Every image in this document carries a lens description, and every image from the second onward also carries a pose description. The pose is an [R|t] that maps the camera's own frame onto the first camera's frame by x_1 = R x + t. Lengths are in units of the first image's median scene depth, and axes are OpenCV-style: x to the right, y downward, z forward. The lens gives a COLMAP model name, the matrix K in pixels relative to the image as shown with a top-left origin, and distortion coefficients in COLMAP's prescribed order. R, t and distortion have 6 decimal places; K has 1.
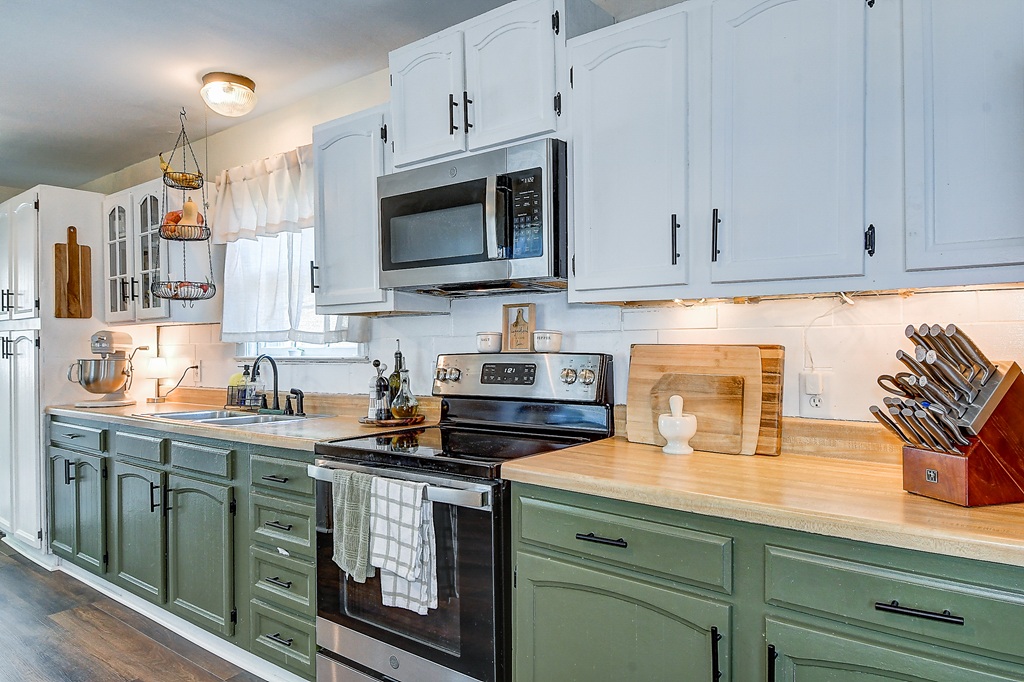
lens RADIAL K [[655.4, 0, 512.0], [0, 655.4, 341.0], [0, 0, 1]] dist [0.052763, -0.057142]
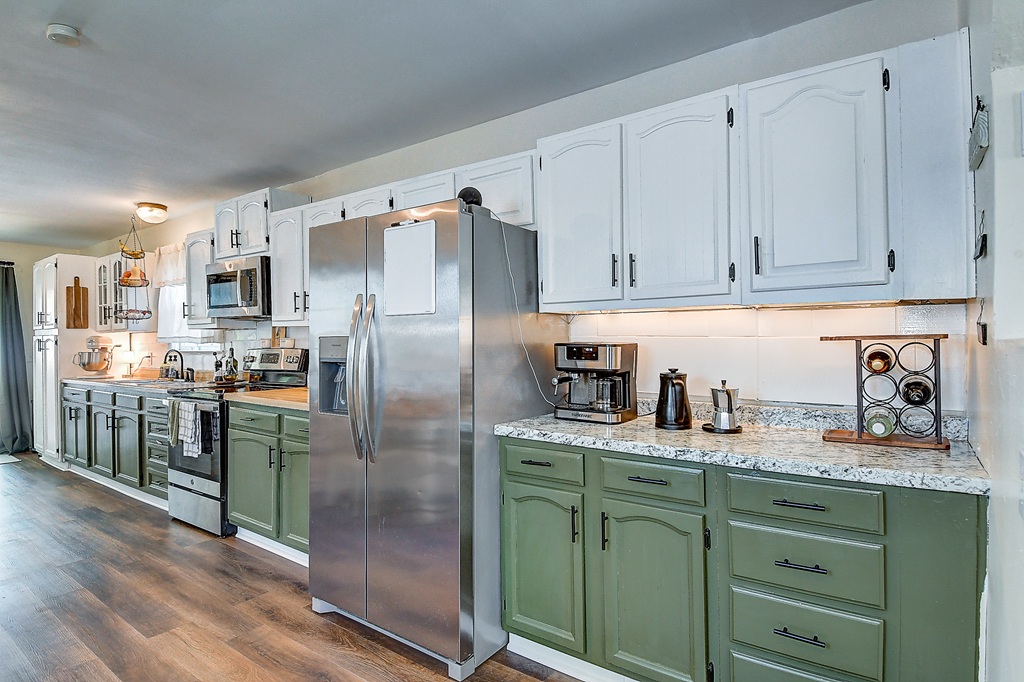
lens RADIAL K [[534.3, 0, 512.0], [0, 534.3, 341.0], [0, 0, 1]] dist [0.047294, -0.054160]
pose [[0.999419, 0.001855, 0.034031, 0.593160], [-0.001899, 0.999997, 0.001273, -0.007646], [-0.034028, -0.001337, 0.999420, -0.624661]]
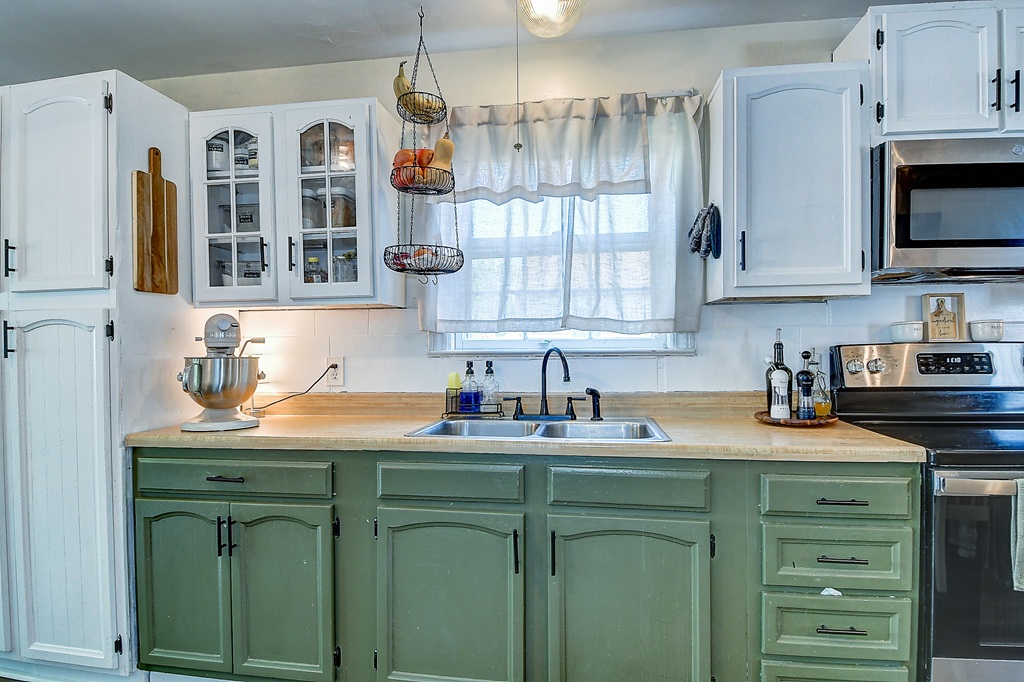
lens RADIAL K [[534.3, 0, 512.0], [0, 534.3, 341.0], [0, 0, 1]] dist [0.047294, -0.054160]
pose [[0.873123, 0.003236, 0.487488, -0.828706], [-0.001932, 0.999993, -0.003177, 0.016876], [-0.487495, 0.001832, 0.873124, 0.516769]]
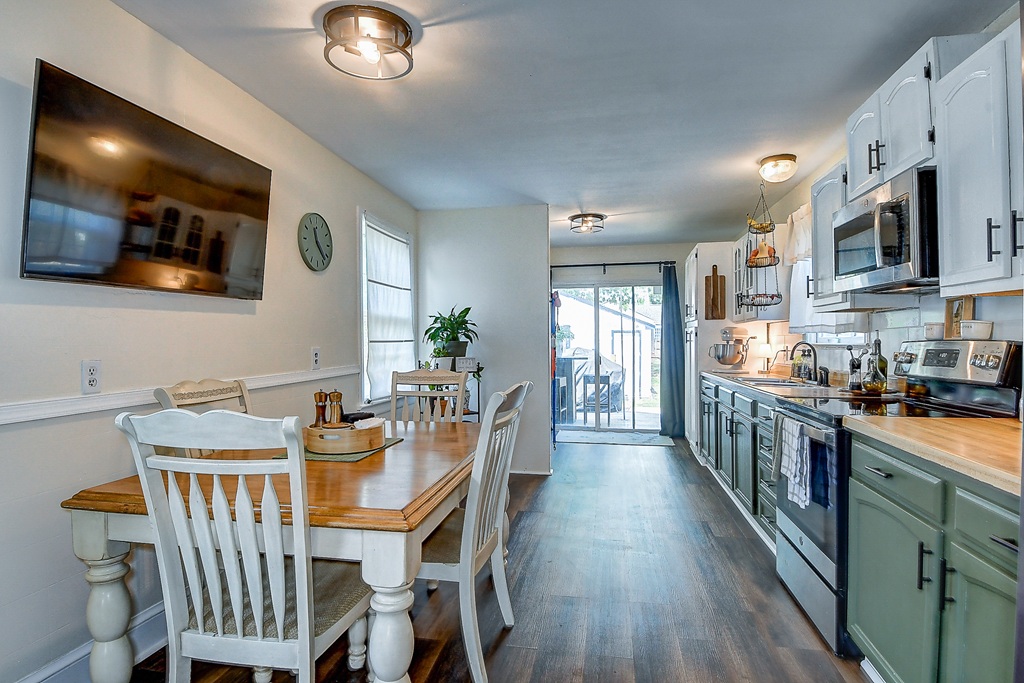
lens RADIAL K [[534.3, 0, 512.0], [0, 534.3, 341.5], [0, 0, 1]] dist [0.047294, -0.054160]
pose [[0.458935, 0.010392, -0.888409, 0.418260], [-0.000884, 0.999936, 0.011240, 0.008602], [0.888469, -0.004373, 0.458915, -0.108180]]
